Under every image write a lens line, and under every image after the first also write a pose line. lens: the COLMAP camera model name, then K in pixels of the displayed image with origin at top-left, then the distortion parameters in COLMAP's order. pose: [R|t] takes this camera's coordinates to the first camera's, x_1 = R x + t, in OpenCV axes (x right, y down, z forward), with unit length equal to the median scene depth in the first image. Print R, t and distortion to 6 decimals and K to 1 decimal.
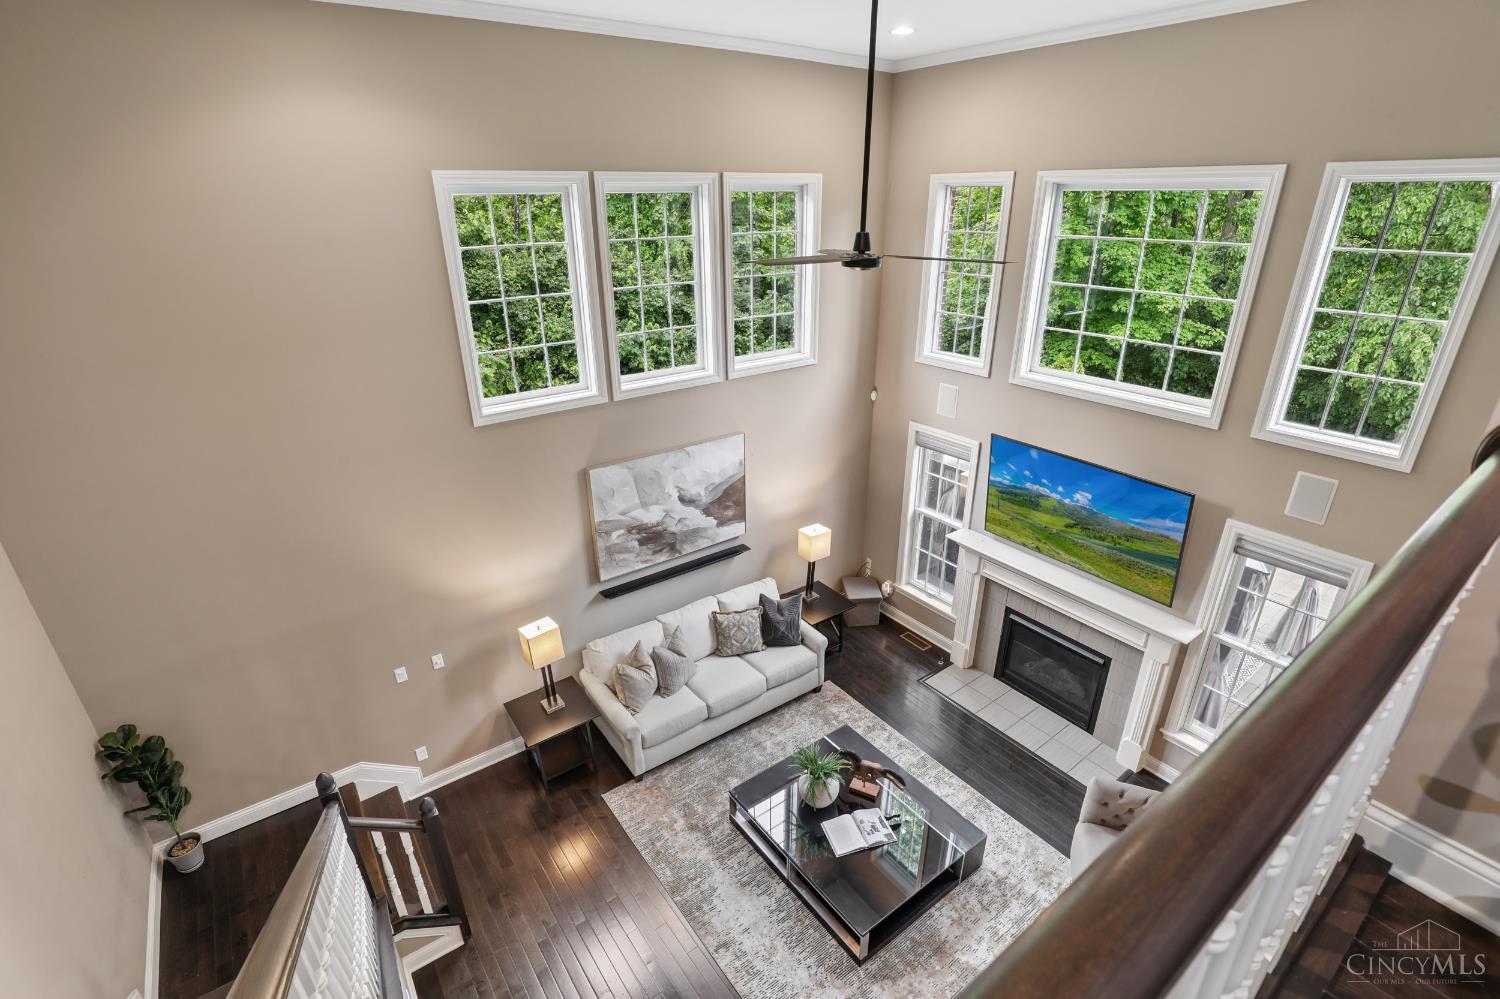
lens RADIAL K [[691.8, 0, 744.7], [0, 691.8, 509.3], [0, 0, 1]] dist [-0.035585, 0.007232]
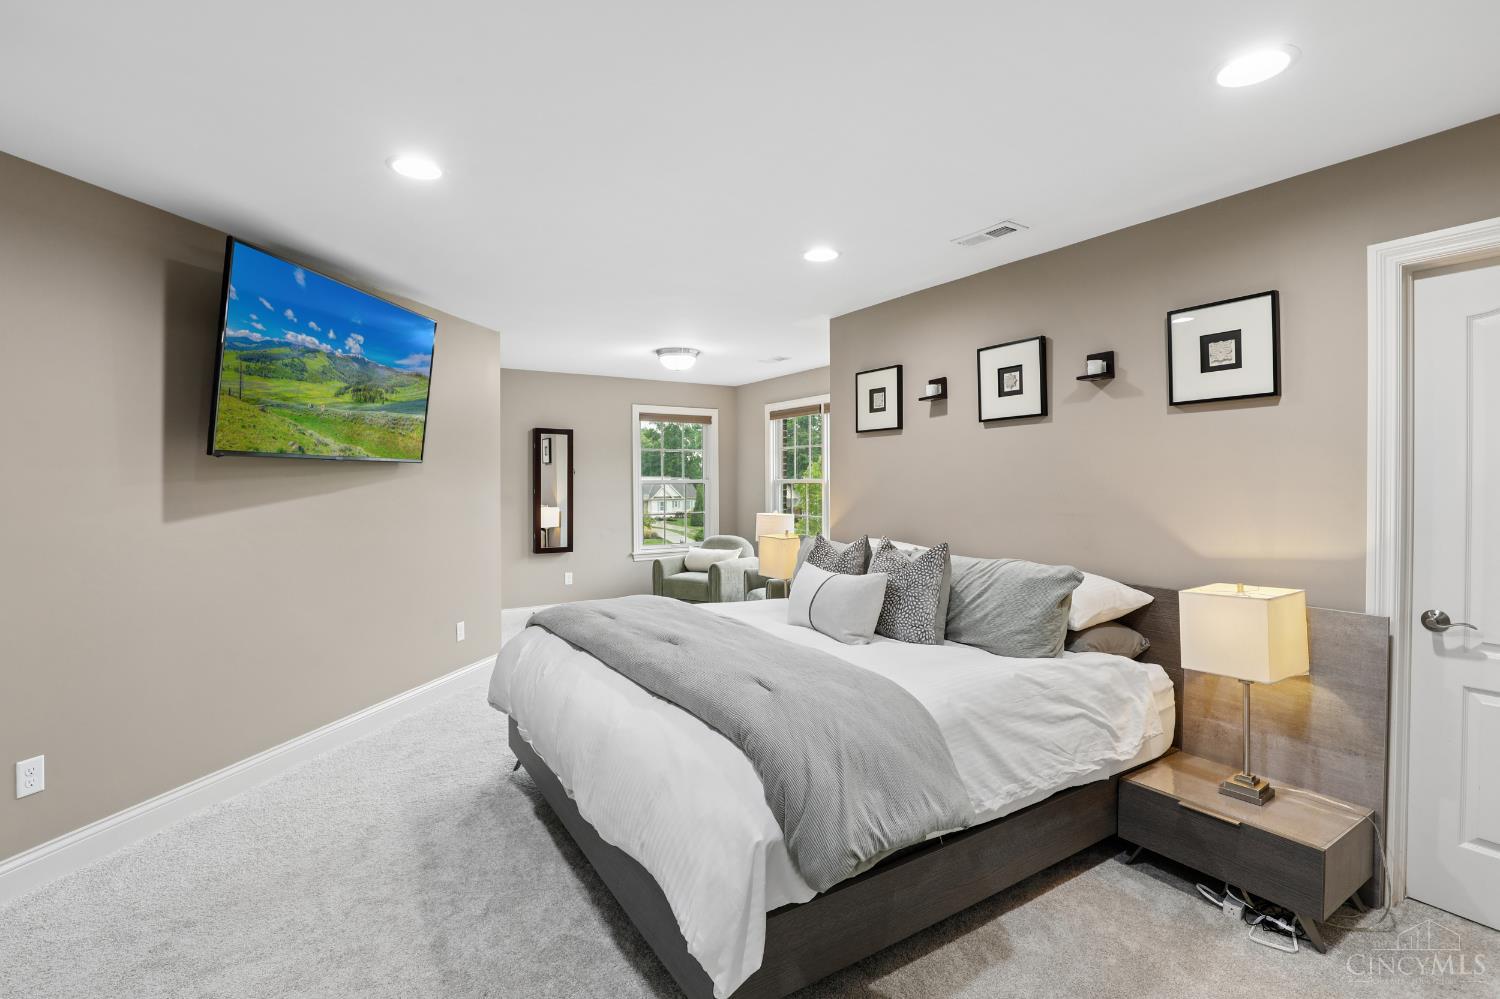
lens RADIAL K [[691.8, 0, 751.6], [0, 691.8, 486.8], [0, 0, 1]] dist [-0.035585, 0.007232]
pose [[-0.765896, 0.005343, 0.642943, -0.258438], [0.273269, 0.907860, 0.317983, 0.004488], [-0.582003, 0.419239, -0.696786, 1.203710]]
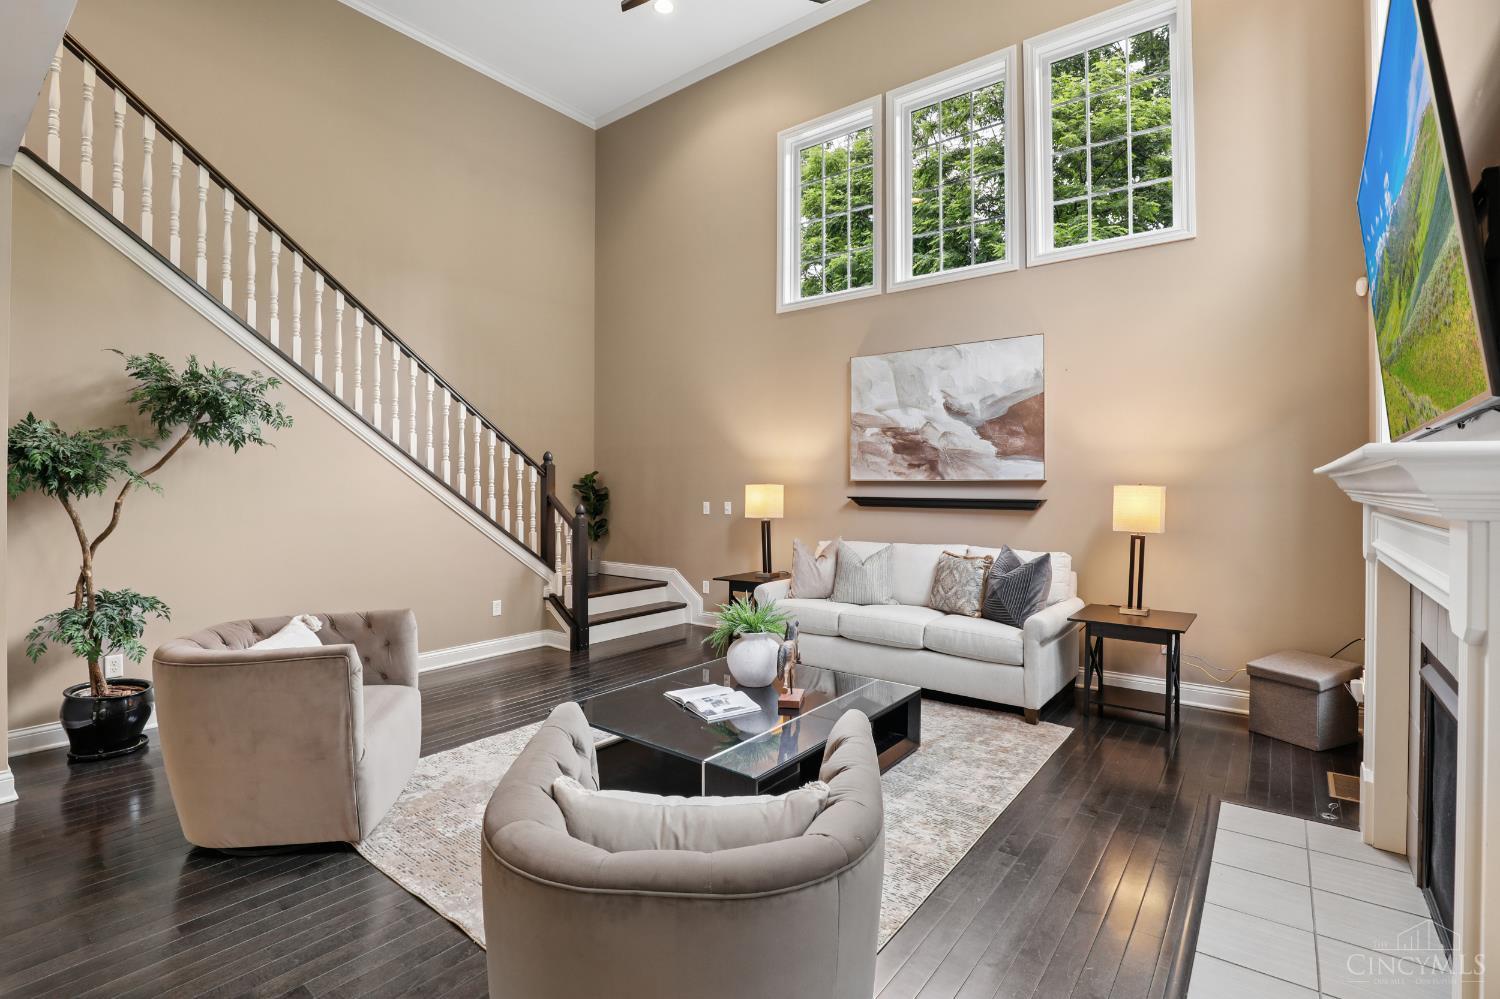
lens RADIAL K [[691.8, 0, 745.6], [0, 691.8, 487.8], [0, 0, 1]] dist [-0.035585, 0.007232]
pose [[0.269820, 0.012794, -0.962826, 0.677012], [-0.401810, 0.910190, -0.100508, 0.267081], [0.875069, 0.413992, 0.250728, 0.621783]]
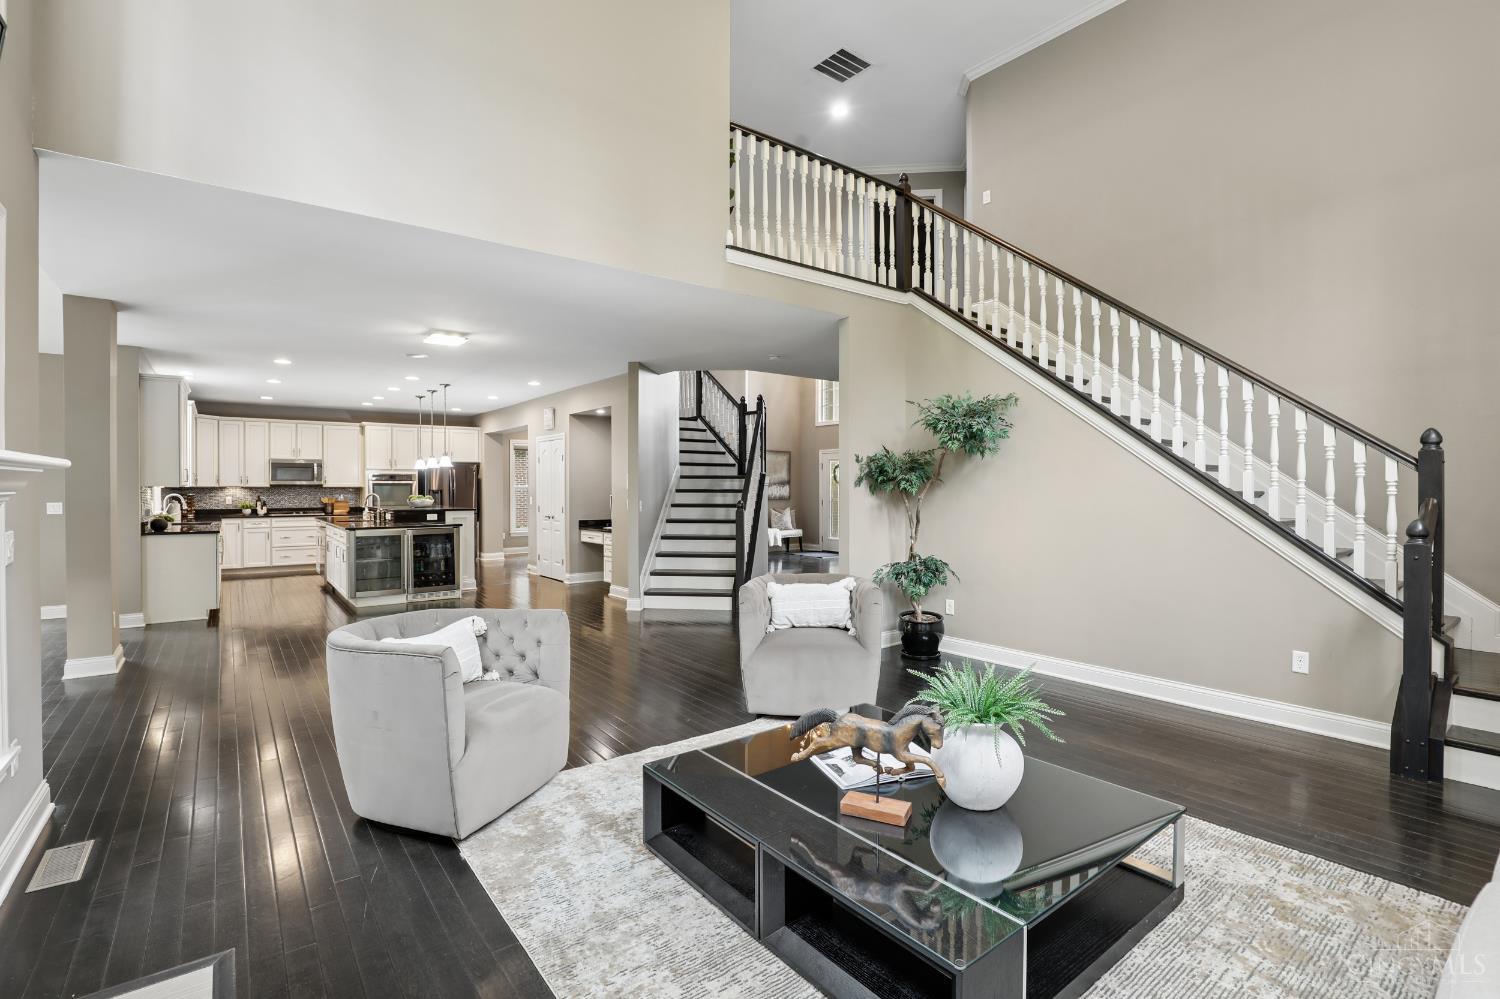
lens RADIAL K [[691.8, 0, 748.8], [0, 691.8, 491.6], [0, 0, 1]] dist [-0.035585, 0.007232]
pose [[-0.999569, 0.011821, -0.026885, 0.227681], [-0.000493, 0.908534, 0.417811, 0.041571], [0.029365, 0.417644, -0.908136, 1.128005]]
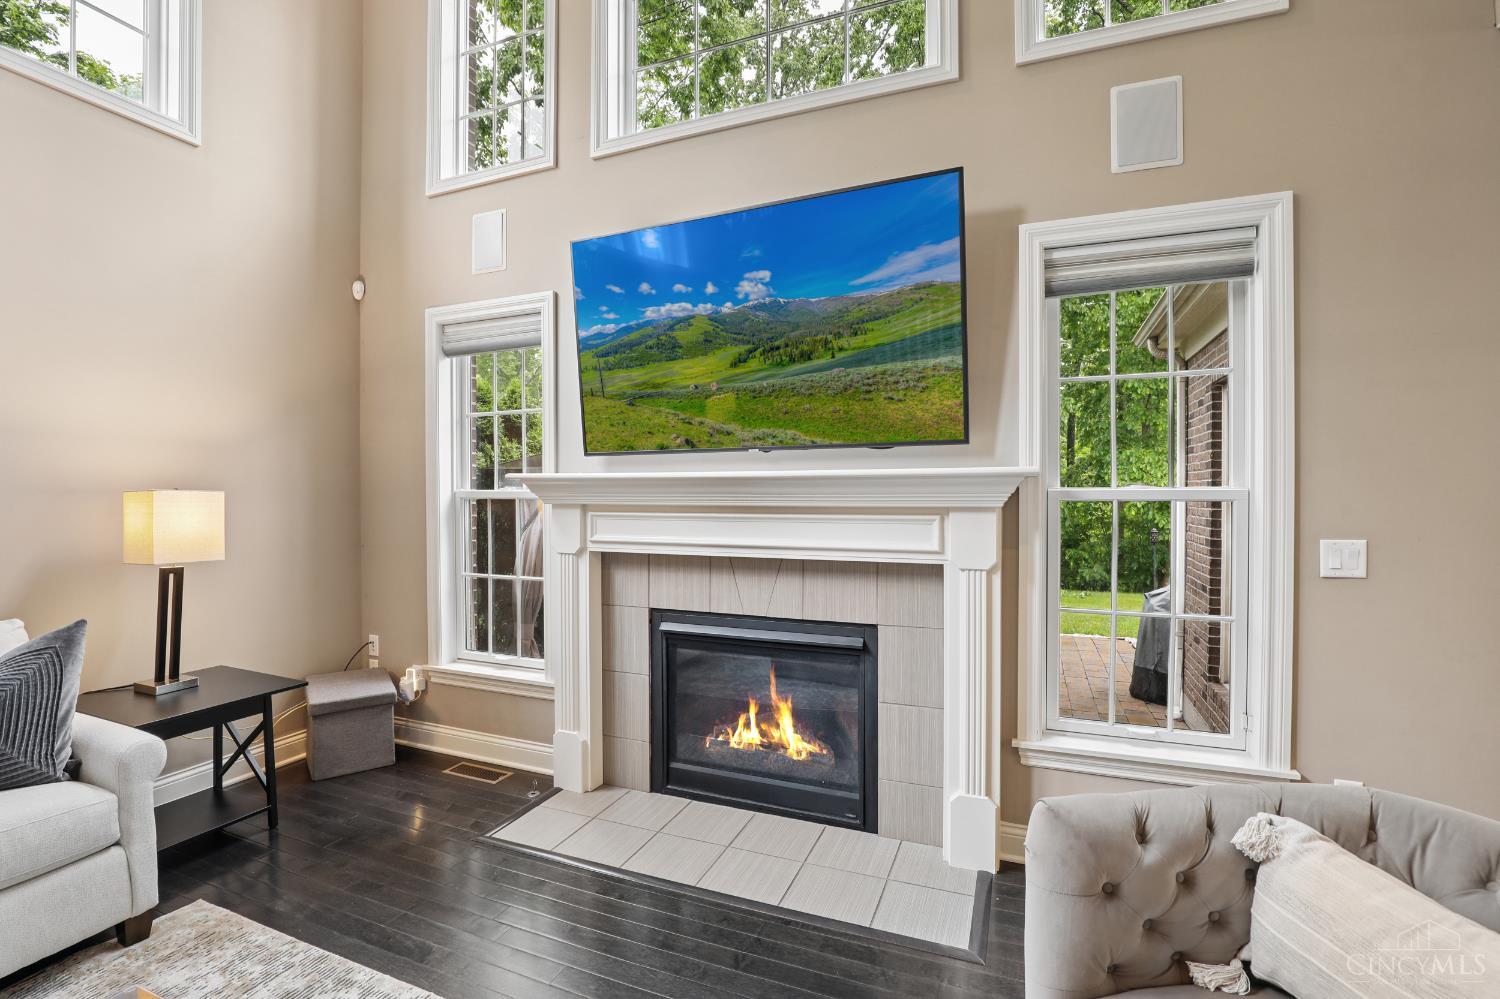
lens RADIAL K [[691.8, 0, 750.7], [0, 691.8, 494.2], [0, 0, 1]] dist [-0.035585, 0.007232]
pose [[0.853872, 0.005251, 0.520456, 0.207521], [0.208099, 0.913103, -0.350624, 0.273227], [-0.477072, 0.407694, 0.778581, 0.612032]]
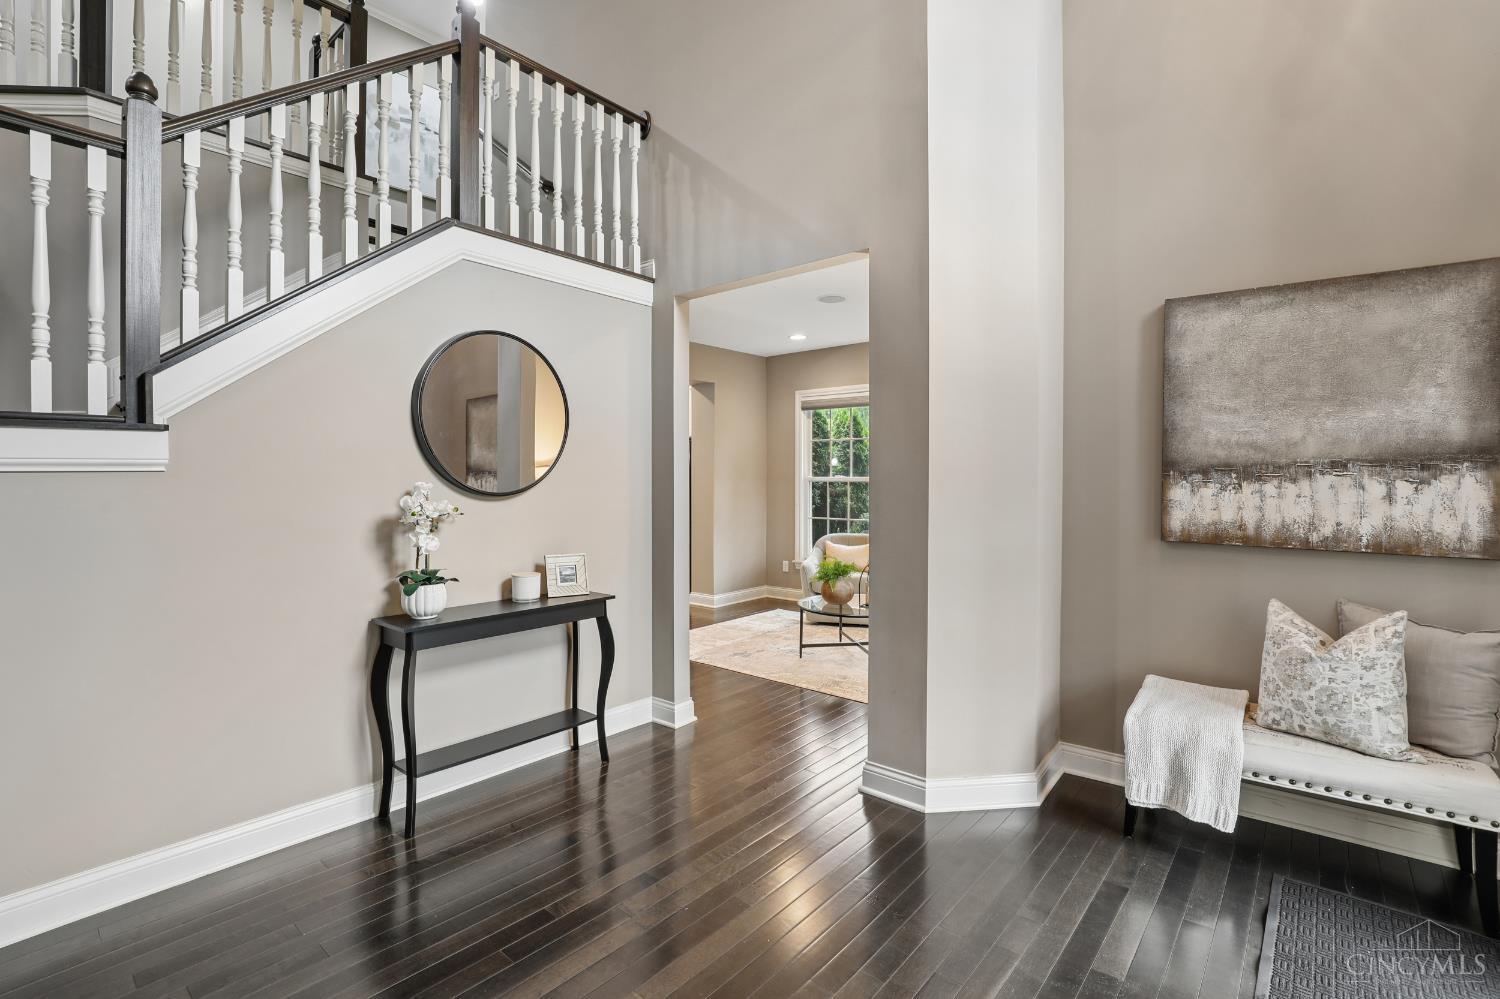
lens RADIAL K [[691.8, 0, 758.6], [0, 691.8, 481.9], [0, 0, 1]] dist [-0.035585, 0.007232]
pose [[-0.240843, 0.002948, 0.970560, -0.258596], [0.400237, 0.911312, 0.096550, 0.862250], [-0.884198, 0.411707, -0.220663, -0.682750]]
